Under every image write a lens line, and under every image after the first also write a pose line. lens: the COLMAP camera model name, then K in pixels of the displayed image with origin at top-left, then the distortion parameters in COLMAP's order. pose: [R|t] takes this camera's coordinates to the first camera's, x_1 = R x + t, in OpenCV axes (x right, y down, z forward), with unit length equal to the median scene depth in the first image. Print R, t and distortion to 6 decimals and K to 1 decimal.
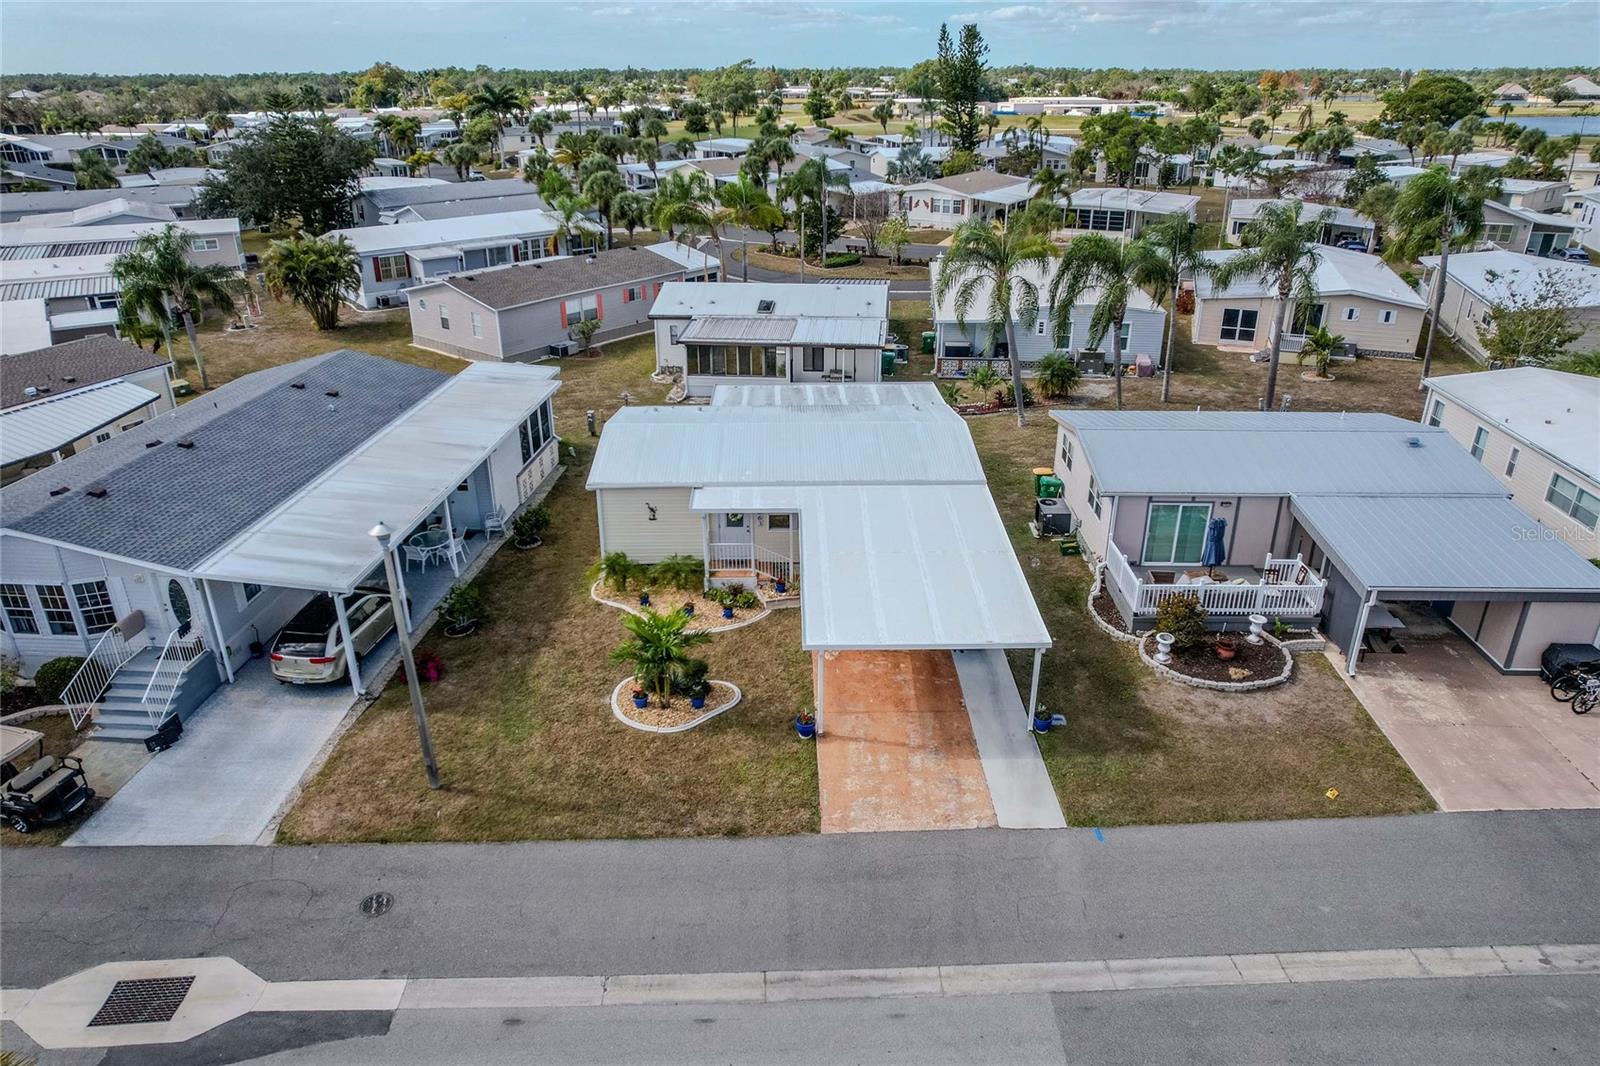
lens RADIAL K [[1027.8, 0, 800.0], [0, 1027.8, 533.0], [0, 0, 1]] dist [-0.075294, 0.068750]
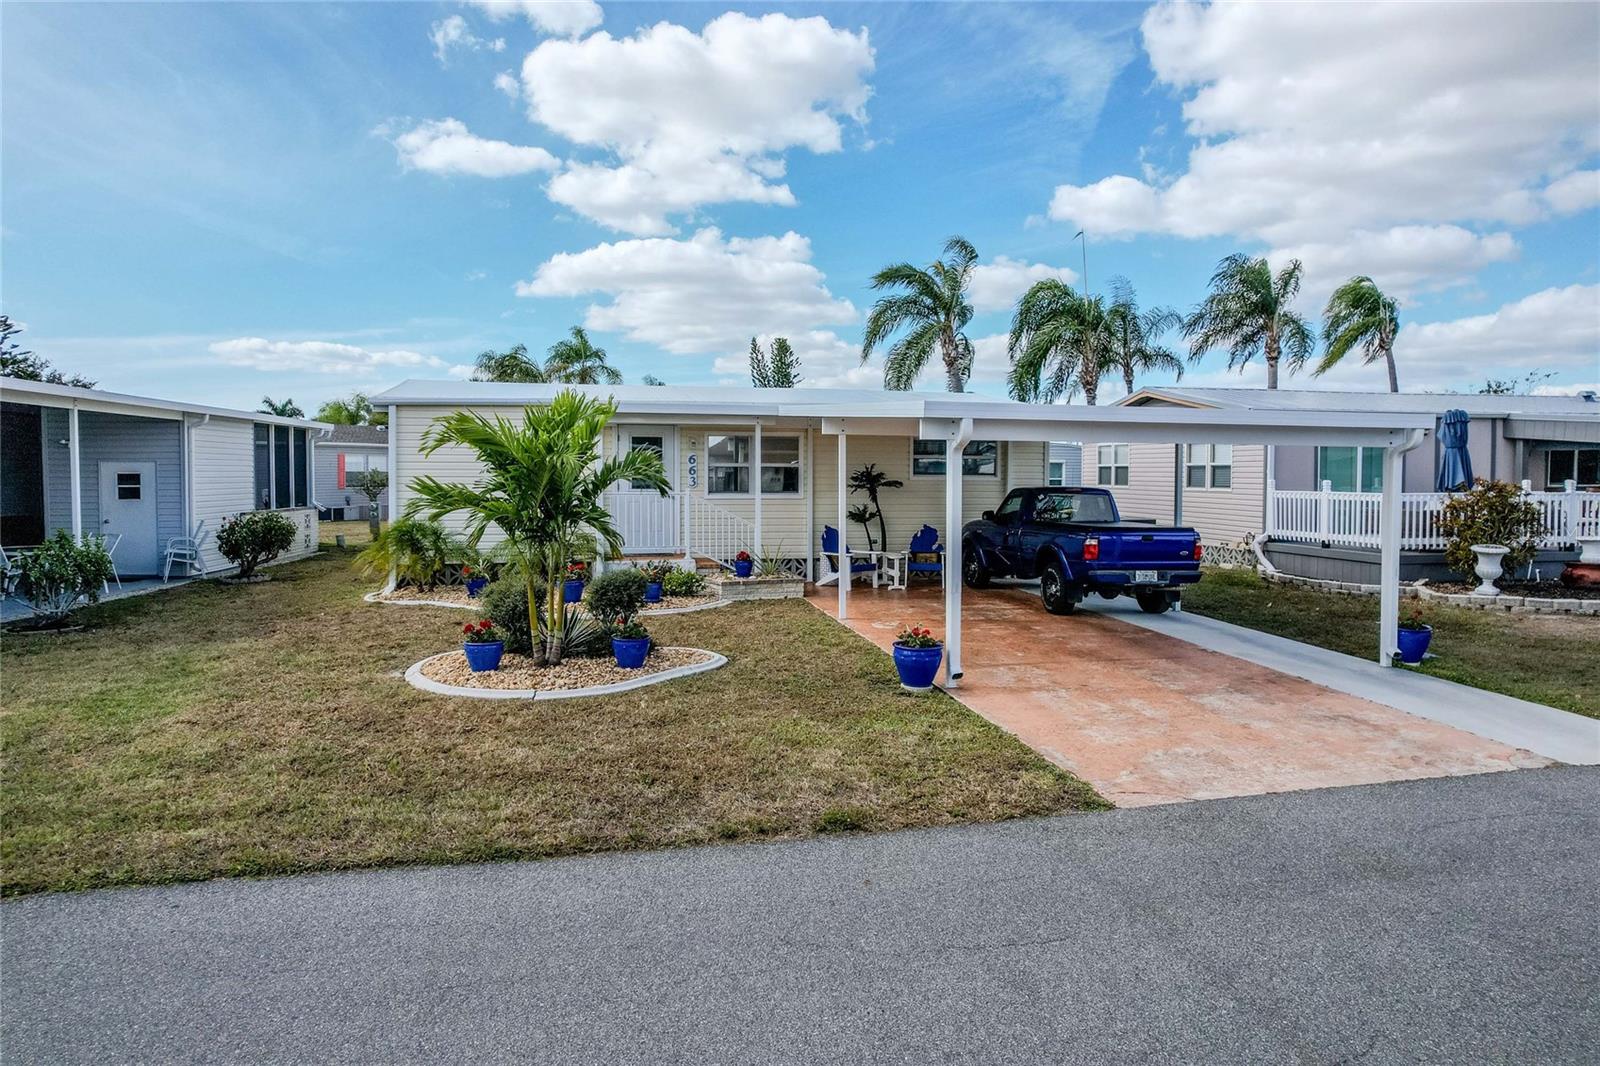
lens RADIAL K [[1038.0, 0, 804.0], [0, 1038.0, 518.6], [0, 0, 1]] dist [-0.072093, 0.060021]
pose [[0.978829, -0.000782, 0.204677, -0.106790], [0.078506, 0.924945, -0.371906, 0.250850], [-0.189024, 0.380101, 0.905424, 0.549841]]
